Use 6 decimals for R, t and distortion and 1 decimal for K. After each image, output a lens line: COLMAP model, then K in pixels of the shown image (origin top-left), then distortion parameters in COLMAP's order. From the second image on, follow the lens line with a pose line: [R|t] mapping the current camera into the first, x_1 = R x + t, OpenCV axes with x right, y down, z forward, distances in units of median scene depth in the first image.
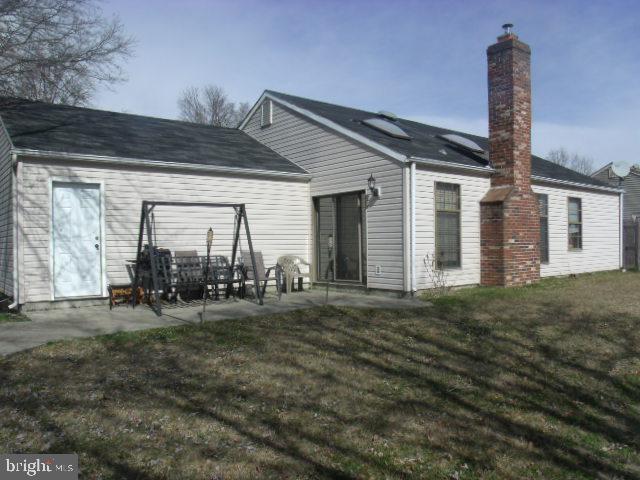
lens RADIAL K [[489.6, 0, 324.1], [0, 489.6, 241.5], [0, 0, 1]] dist [-0.060960, 0.028410]
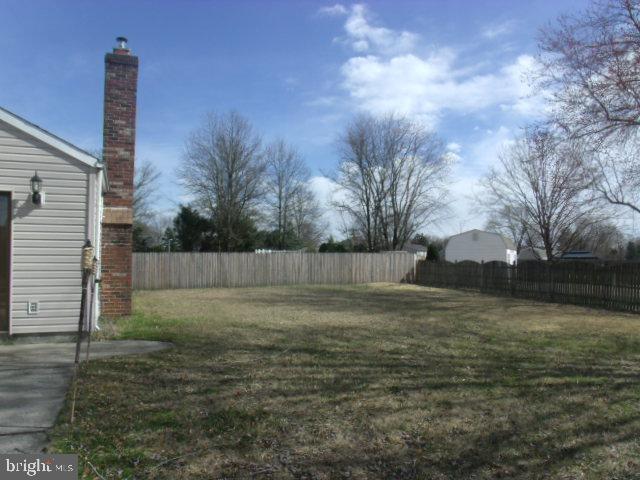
lens RADIAL K [[489.6, 0, 325.1], [0, 489.6, 237.2], [0, 0, 1]] dist [-0.060960, 0.028410]
pose [[0.332654, 0.063079, 0.940937, -0.404436], [-0.000603, 0.997775, -0.066676, 0.003351], [-0.943049, 0.021612, 0.331952, 0.359549]]
